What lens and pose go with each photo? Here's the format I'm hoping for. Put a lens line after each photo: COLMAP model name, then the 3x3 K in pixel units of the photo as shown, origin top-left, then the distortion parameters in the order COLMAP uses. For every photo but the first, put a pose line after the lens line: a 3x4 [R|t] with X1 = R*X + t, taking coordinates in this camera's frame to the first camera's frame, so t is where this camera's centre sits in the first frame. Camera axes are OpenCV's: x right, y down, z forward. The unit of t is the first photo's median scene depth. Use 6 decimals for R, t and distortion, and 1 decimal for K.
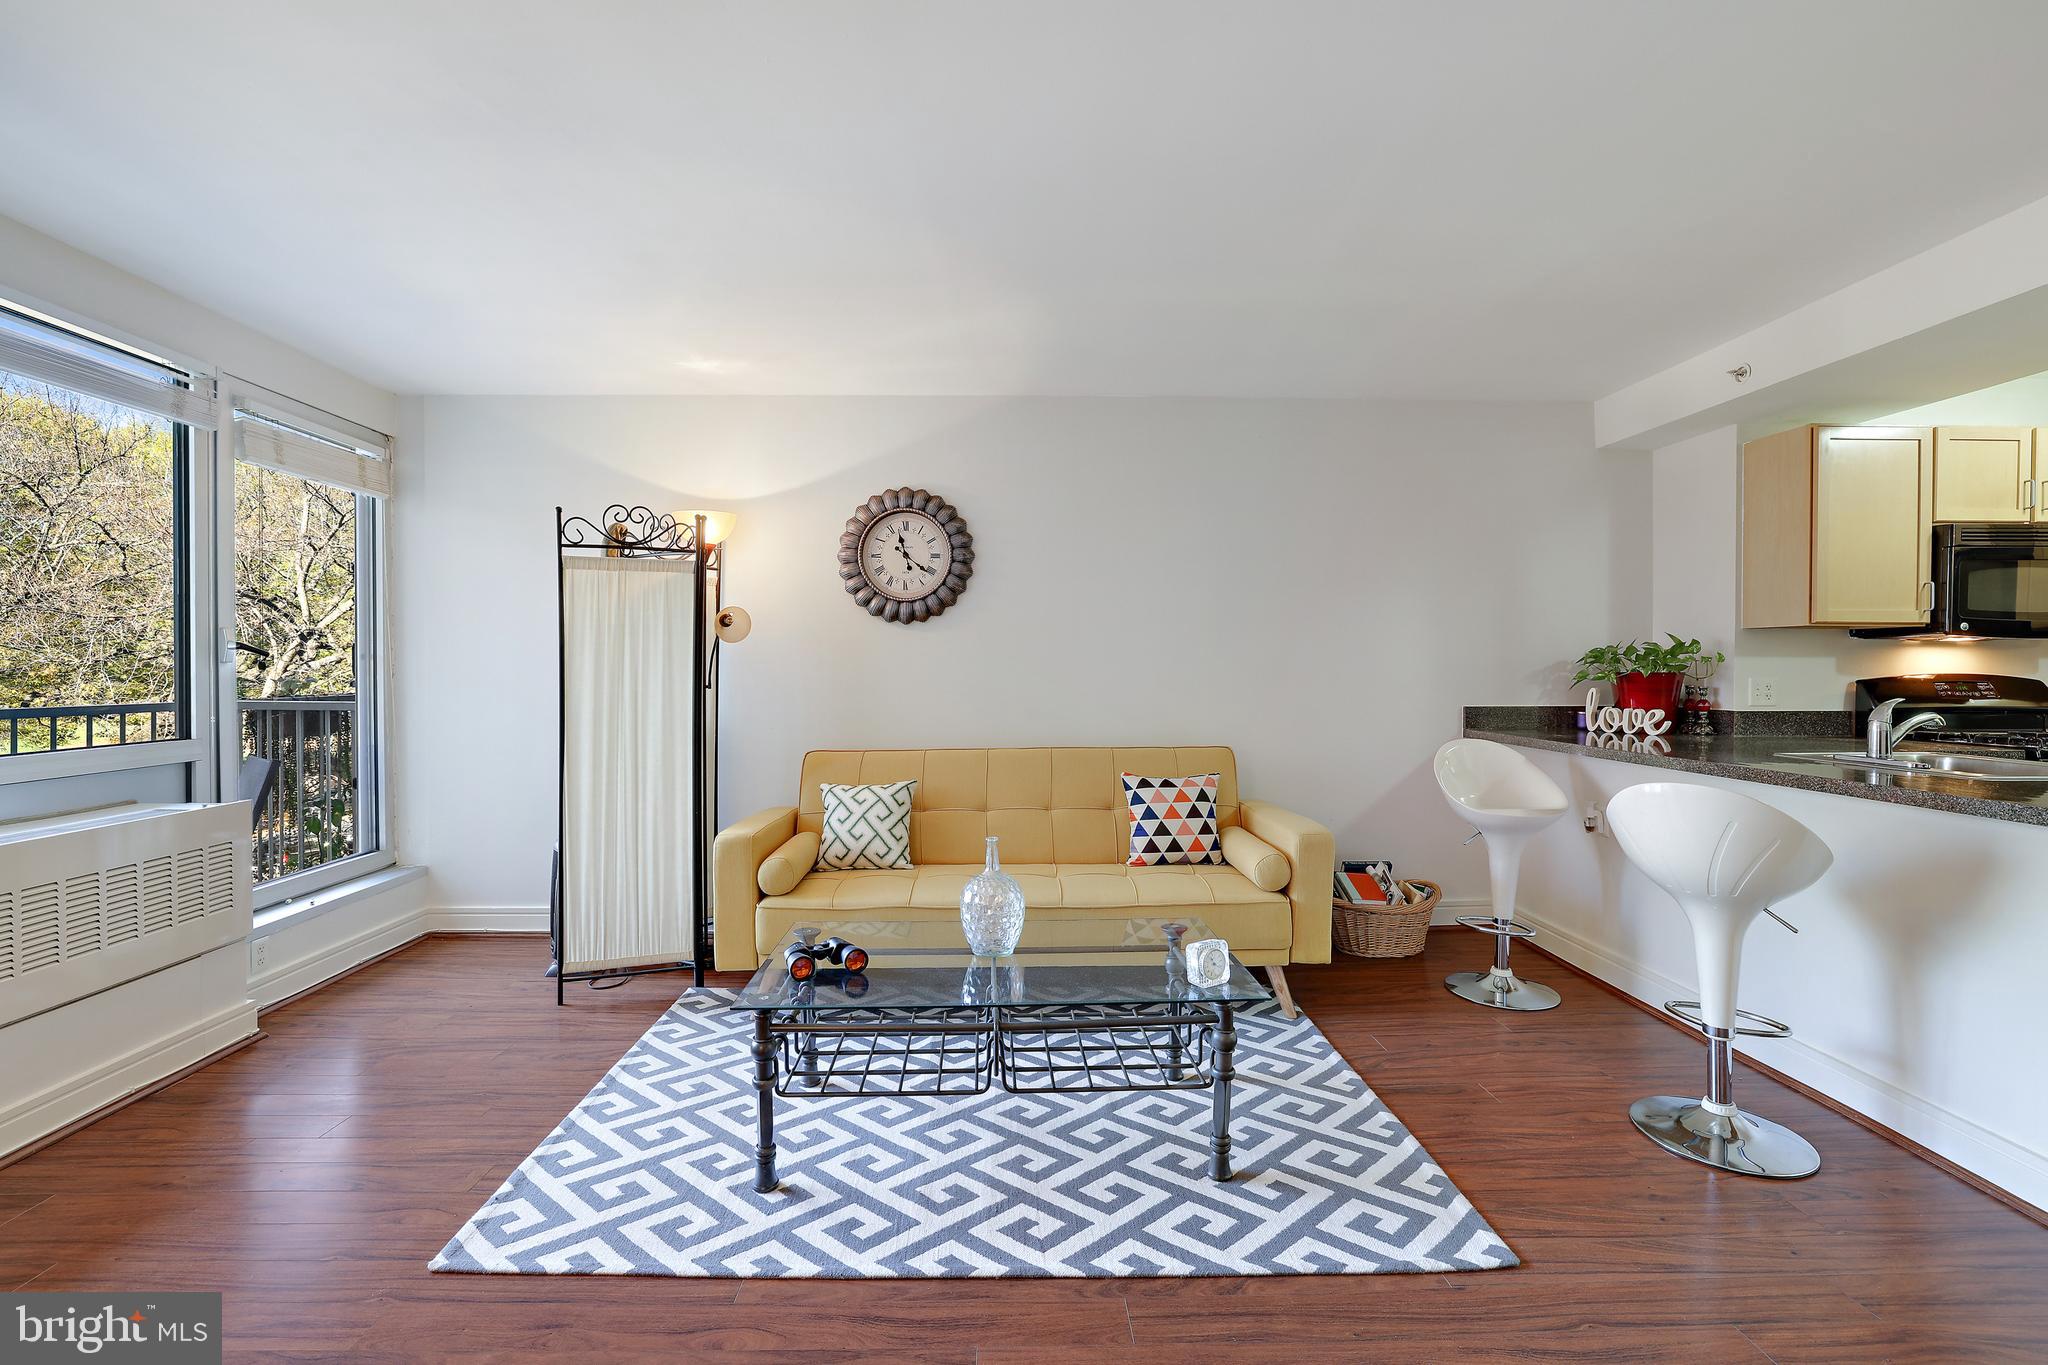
lens RADIAL K [[872.4, 0, 1015.6], [0, 872.4, 673.5], [0, 0, 1]] dist [-0.053808, 0.020738]
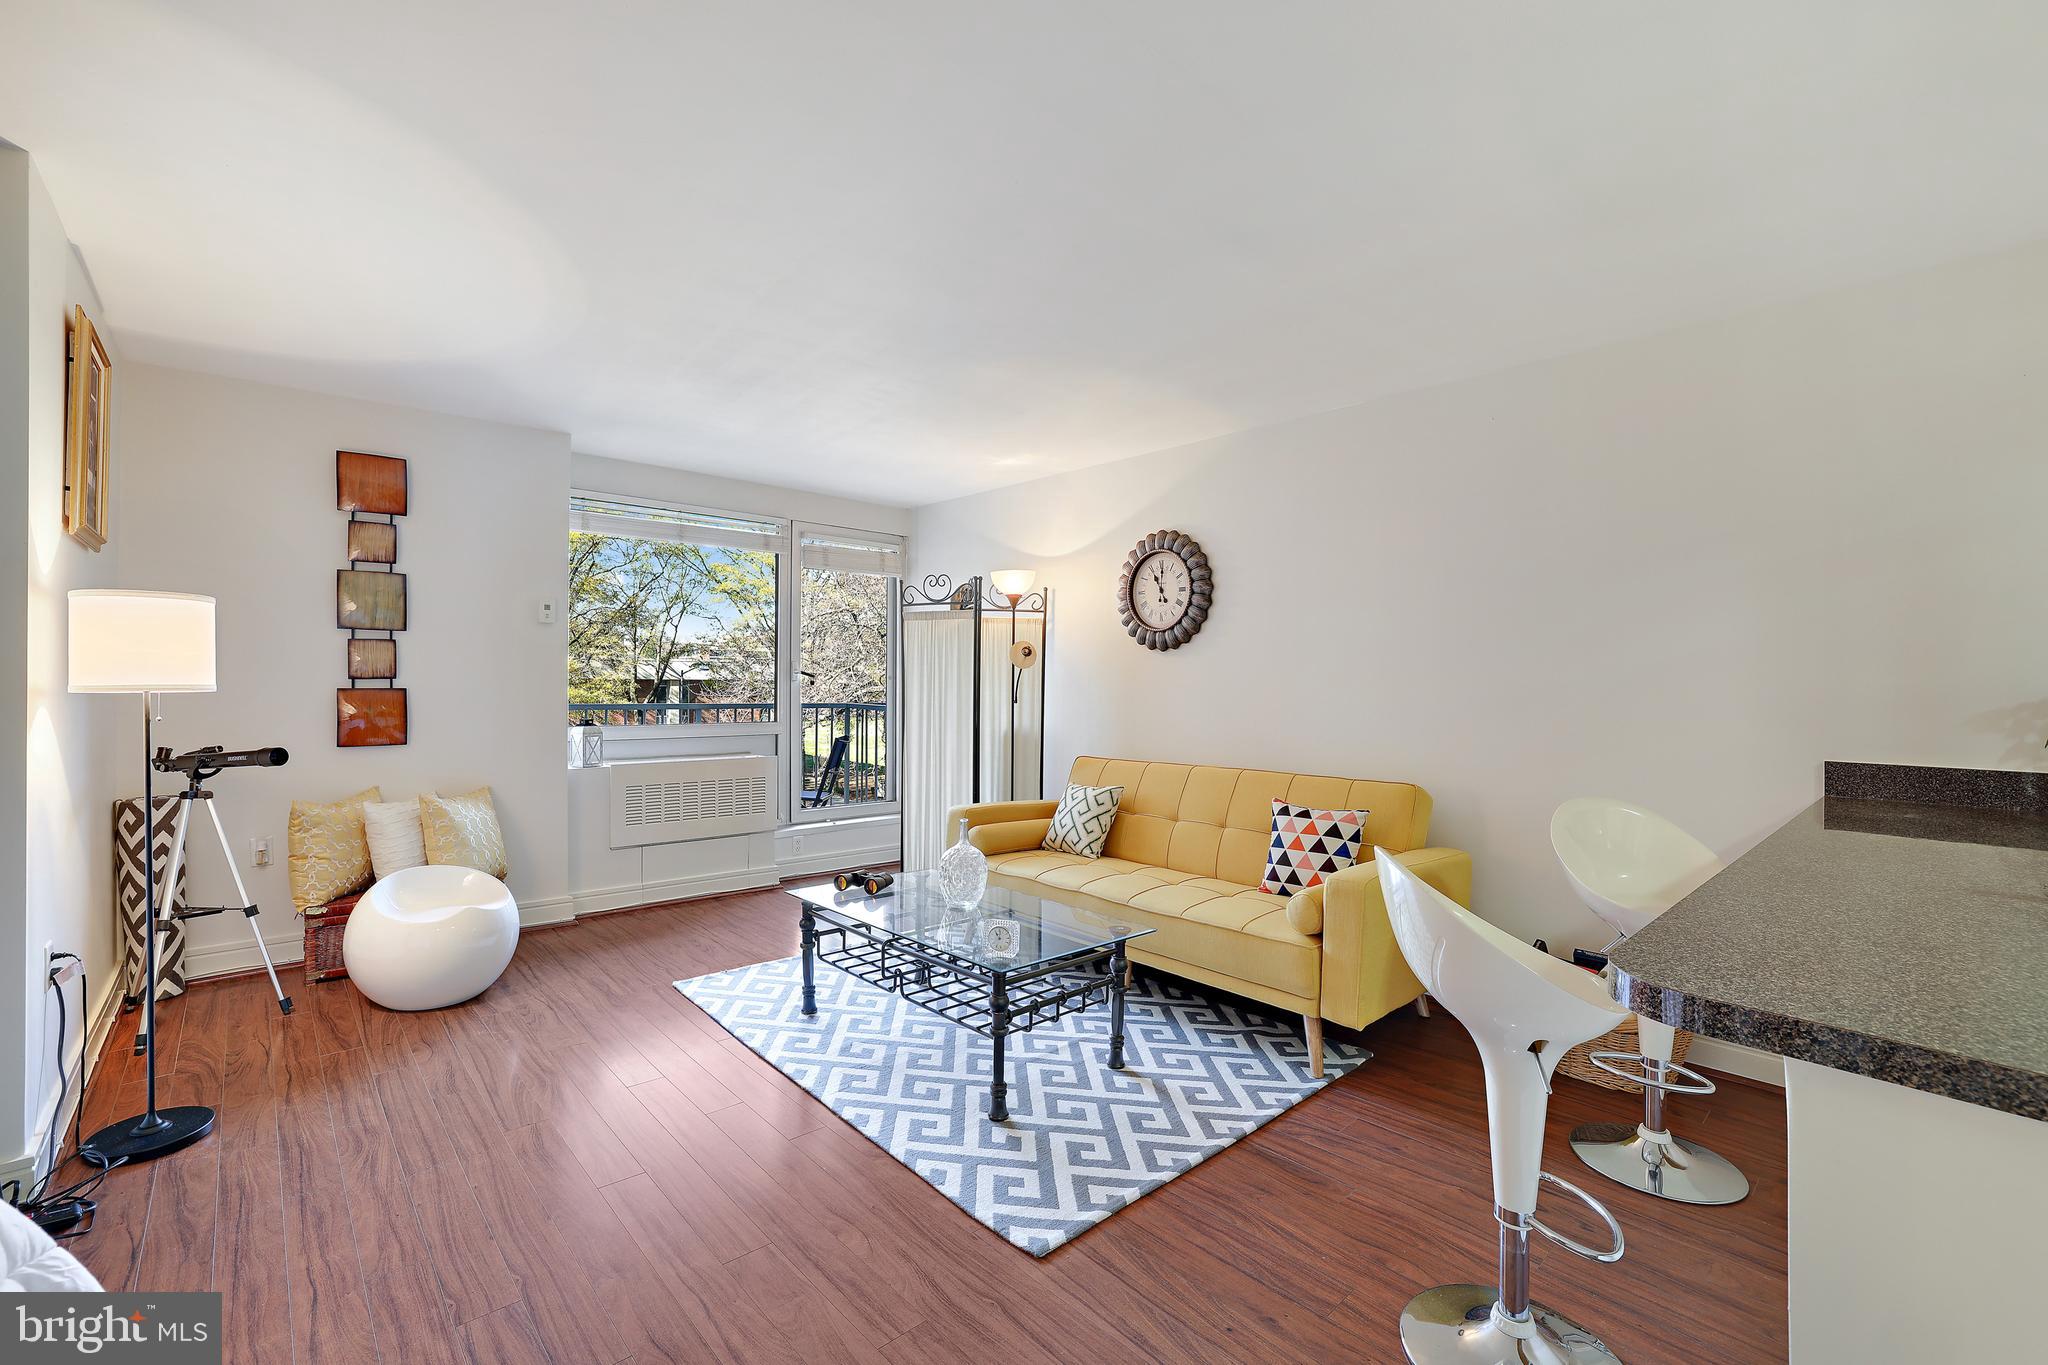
lens RADIAL K [[872.4, 0, 1015.6], [0, 872.4, 673.5], [0, 0, 1]] dist [-0.053808, 0.020738]
pose [[0.655714, 0.001818, -0.755007, 0.699205], [-0.017425, 0.999767, -0.012727, -0.011245], [0.754808, 0.021501, 0.655593, 0.130082]]
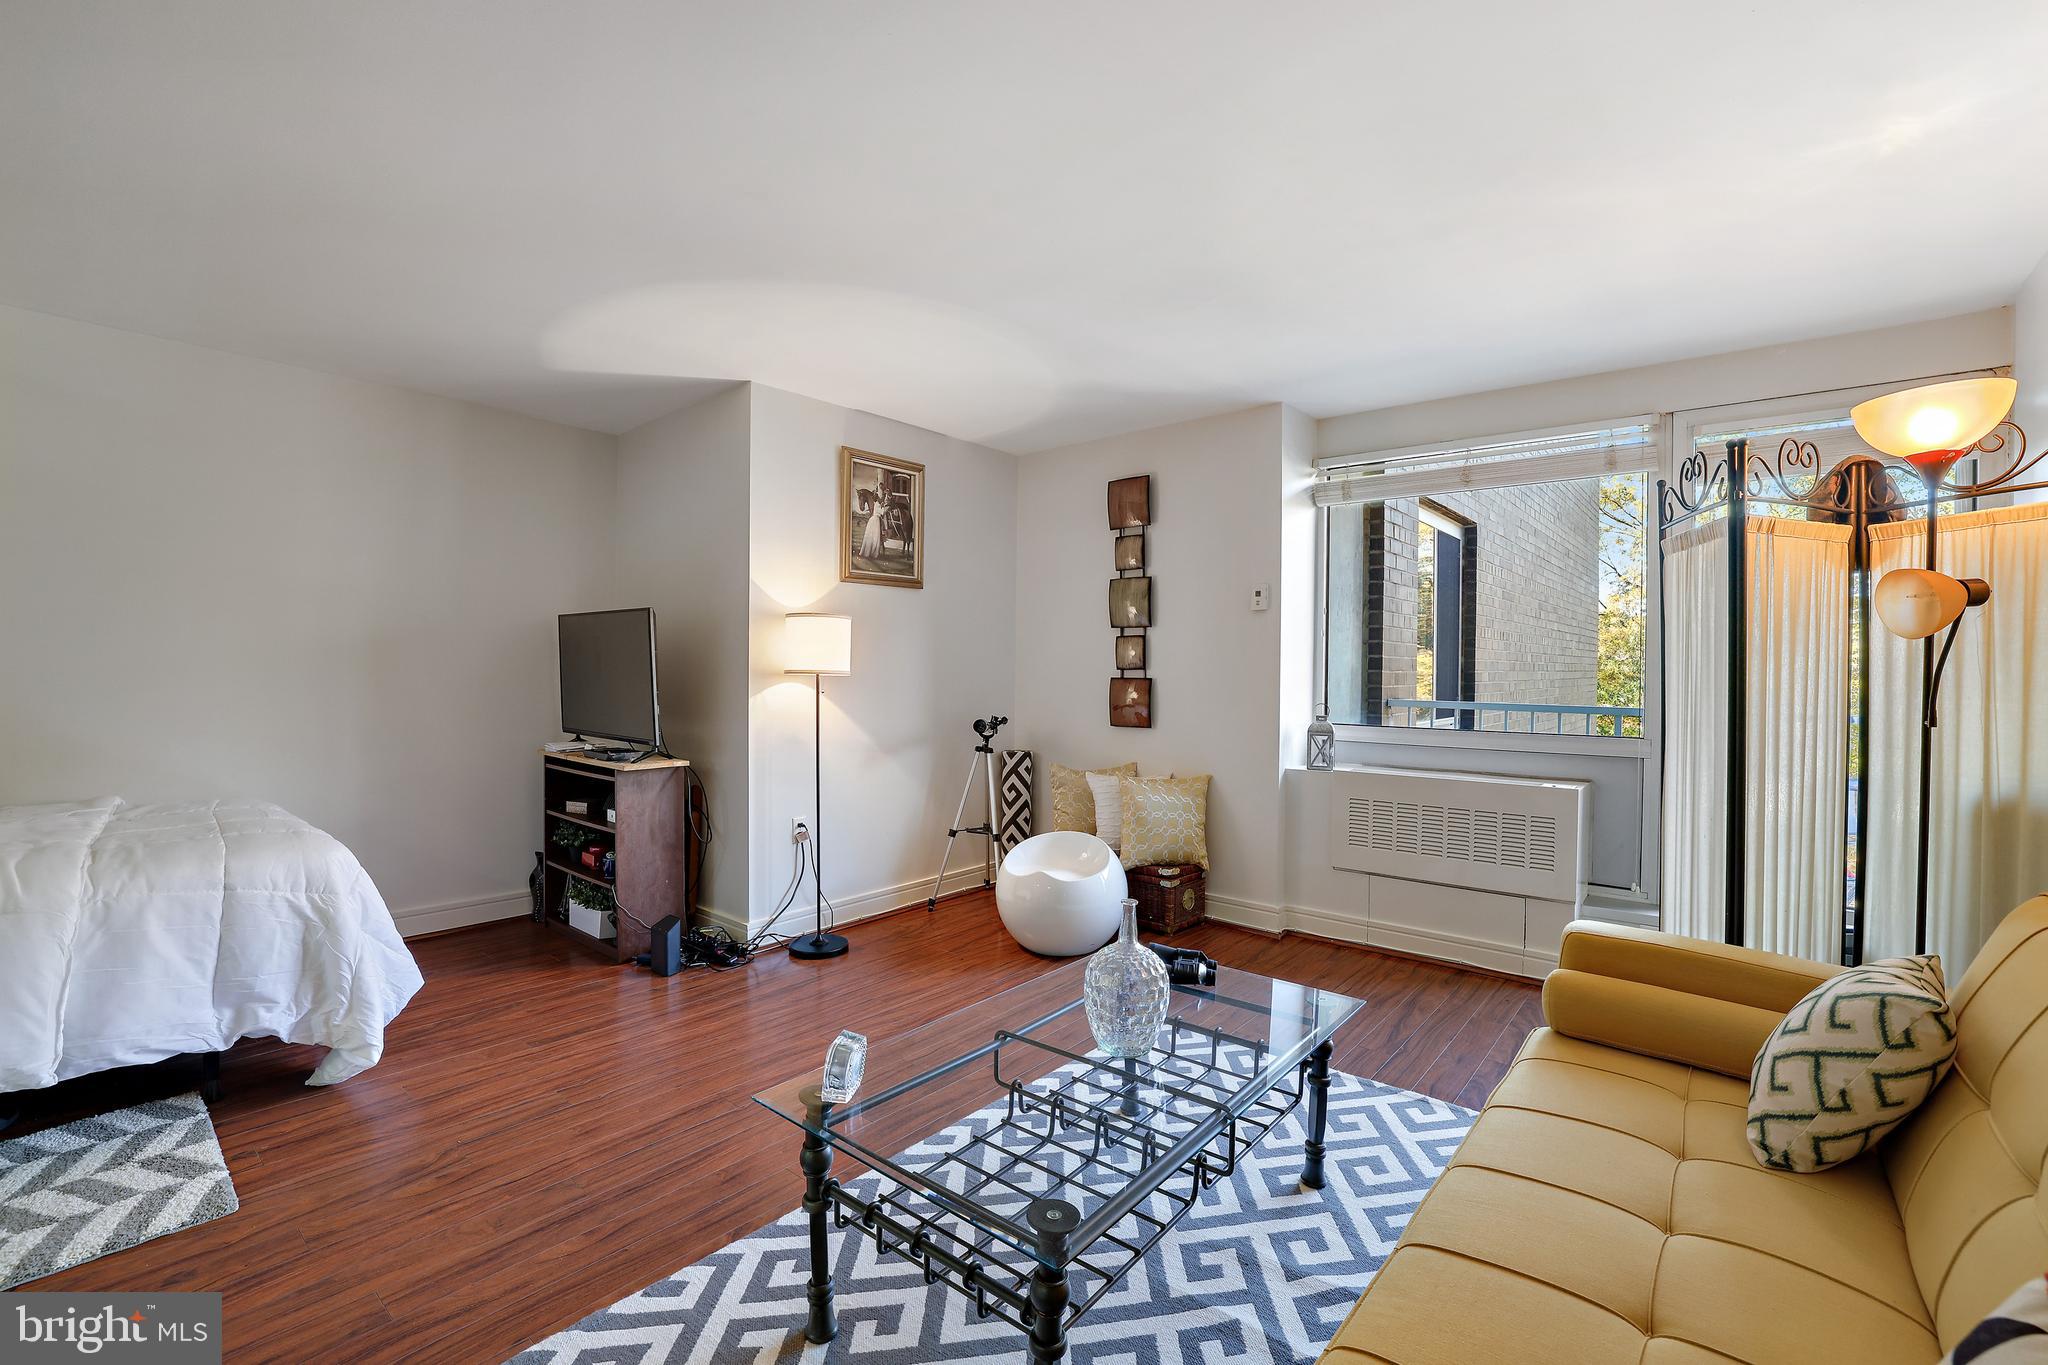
lens RADIAL K [[880.3, 0, 1039.6], [0, 880.3, 671.5], [0, 0, 1]] dist [-0.058679, 0.021429]
pose [[-0.653237, -0.000810, -0.757153, 0.417940], [-0.015304, 0.999809, 0.012133, -0.014865], [0.756999, 0.019513, -0.653125, 0.989389]]
